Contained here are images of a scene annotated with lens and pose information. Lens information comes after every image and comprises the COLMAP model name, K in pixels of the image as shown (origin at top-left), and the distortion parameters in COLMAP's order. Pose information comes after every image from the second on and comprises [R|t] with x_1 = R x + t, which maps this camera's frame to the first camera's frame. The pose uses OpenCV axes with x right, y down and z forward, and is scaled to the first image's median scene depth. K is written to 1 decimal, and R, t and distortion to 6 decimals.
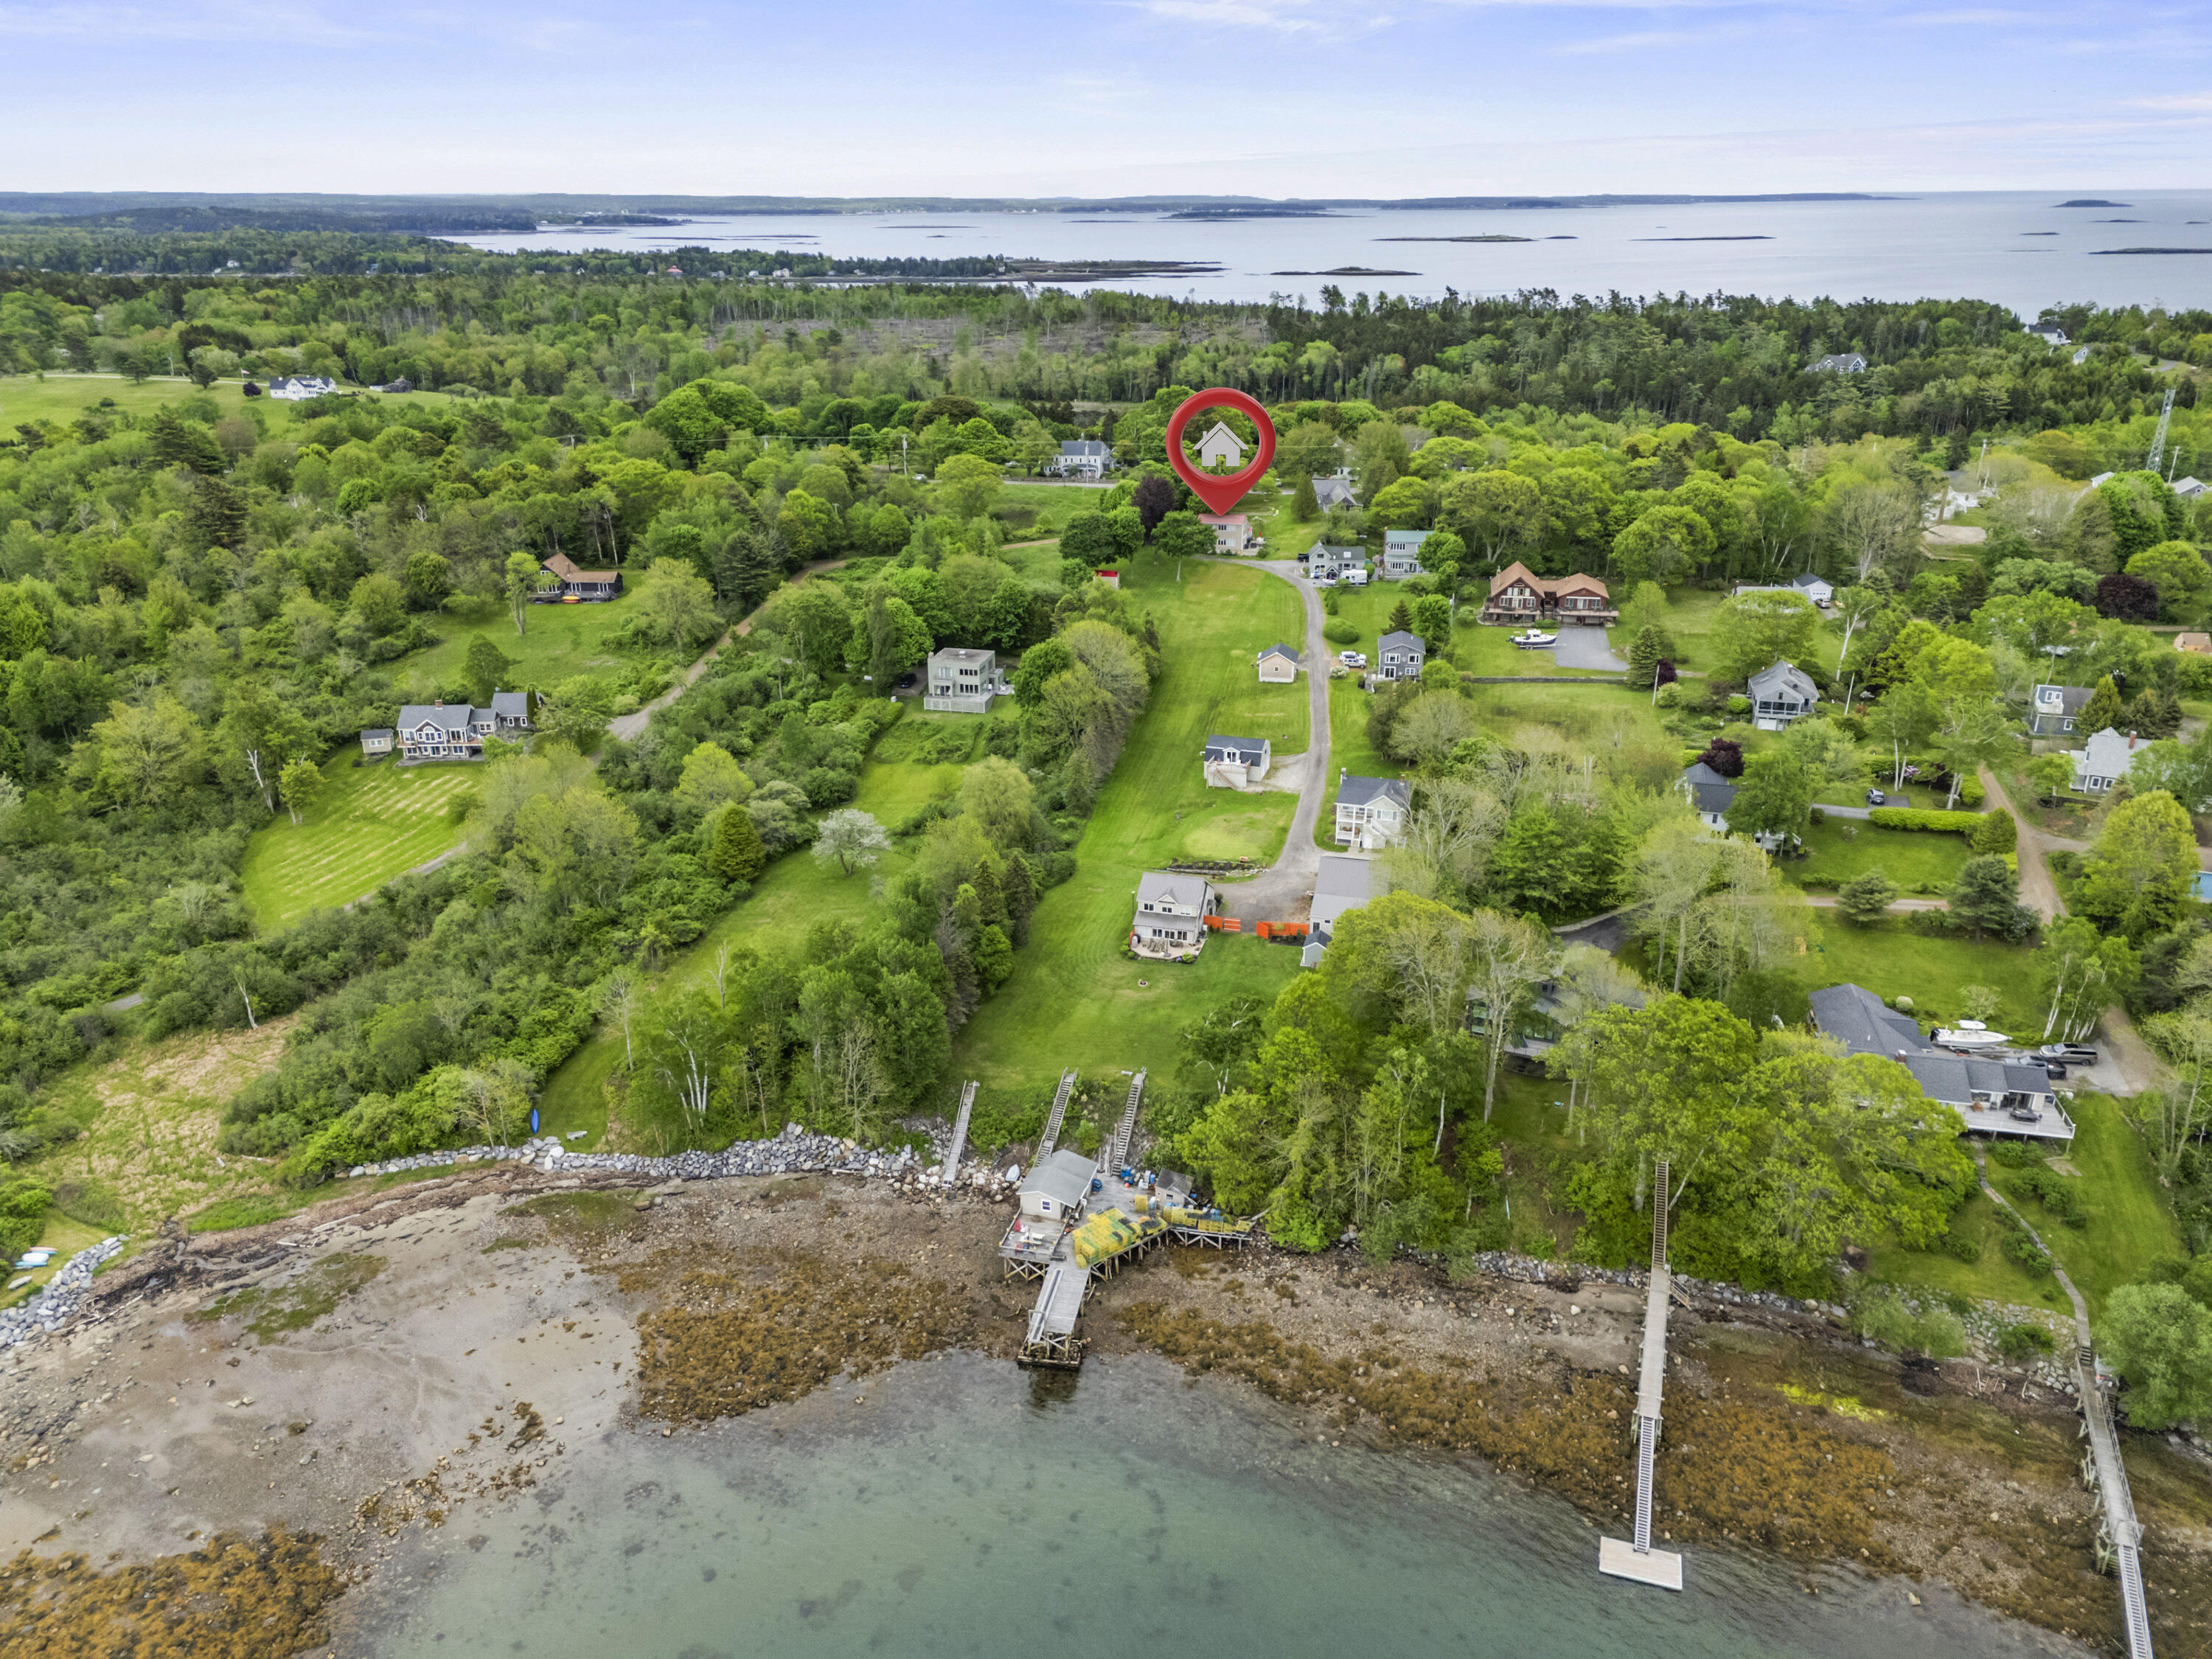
lens RADIAL K [[1623.8, 0, 1096.8], [0, 1623.8, 841.5], [0, 0, 1]] dist [0.063428, -0.065278]
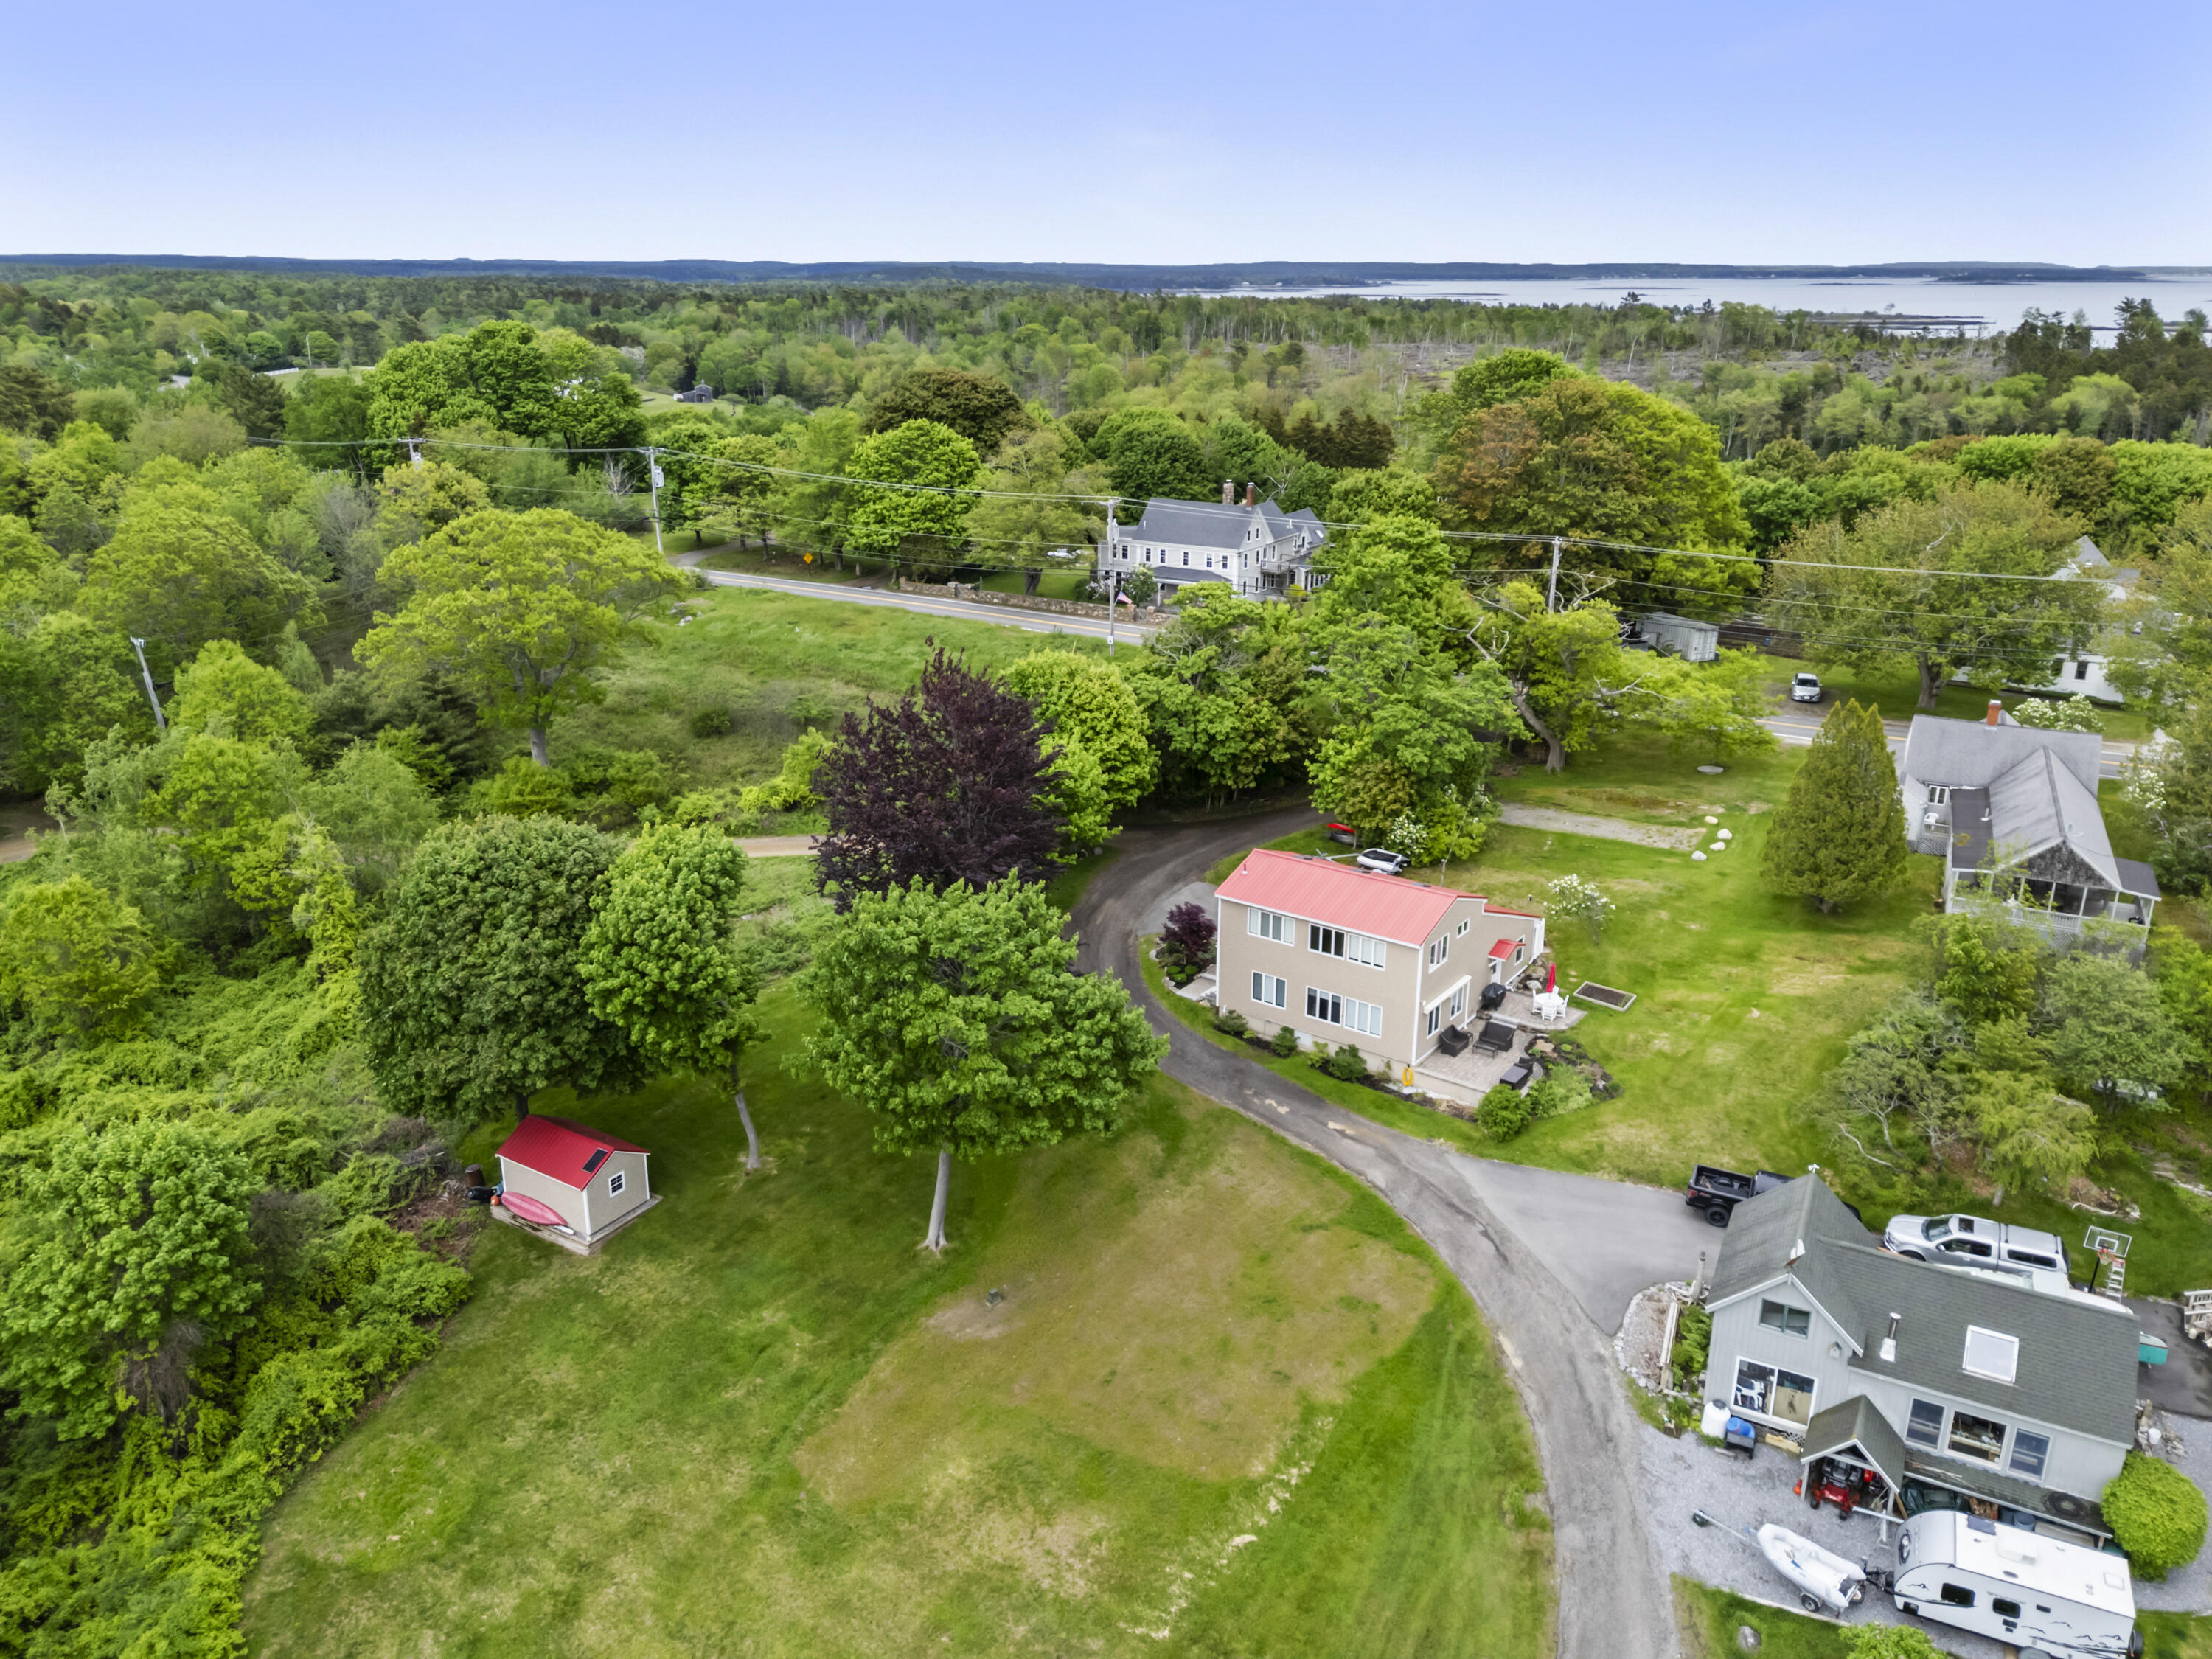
lens RADIAL K [[1623.8, 0, 1096.8], [0, 1623.8, 841.5], [0, 0, 1]] dist [0.063428, -0.065278]
pose [[0.915992, 0.141282, -0.375496, 0.057453], [-0.155888, 0.987737, -0.008635, -0.091393], [0.369672, 0.066445, 0.926784, 0.368848]]
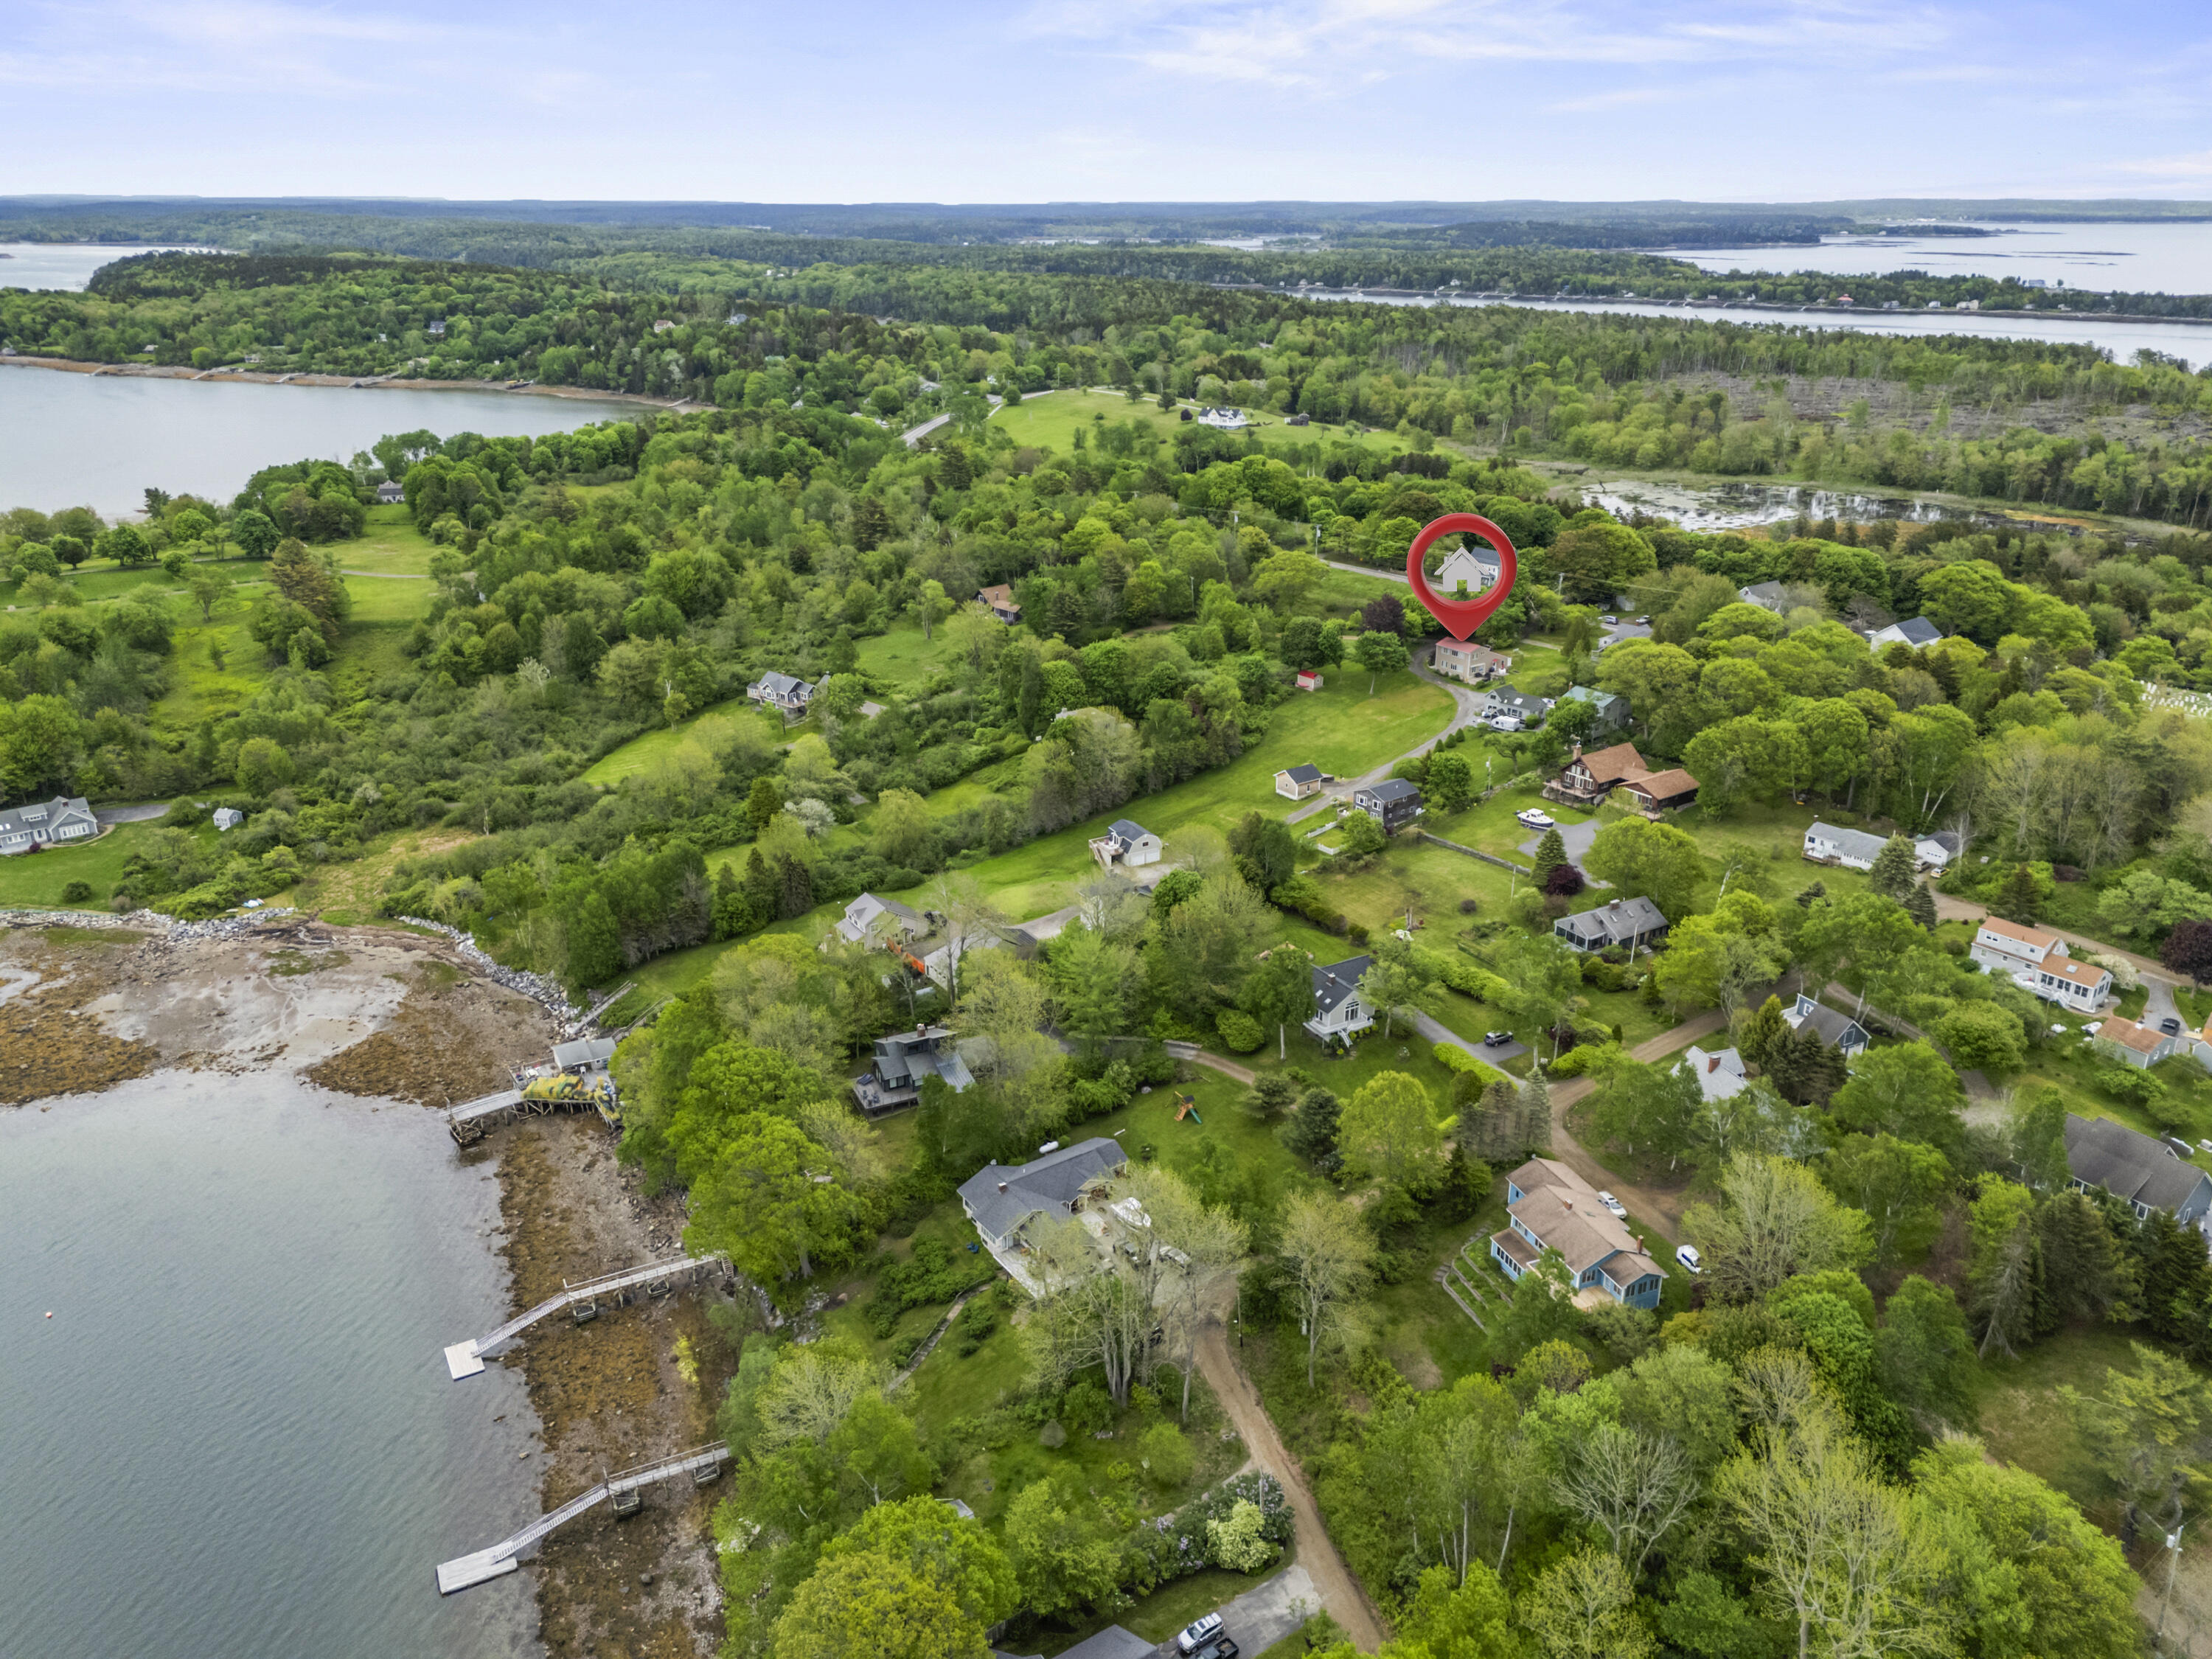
lens RADIAL K [[1623.8, 0, 1096.8], [0, 1623.8, 841.5], [0, 0, 1]] dist [0.063428, -0.065278]
pose [[0.736873, 0.253605, -0.626660, 0.273331], [-0.253548, 0.962979, 0.091570, -0.052454], [0.626683, 0.091413, 0.773894, 0.026484]]
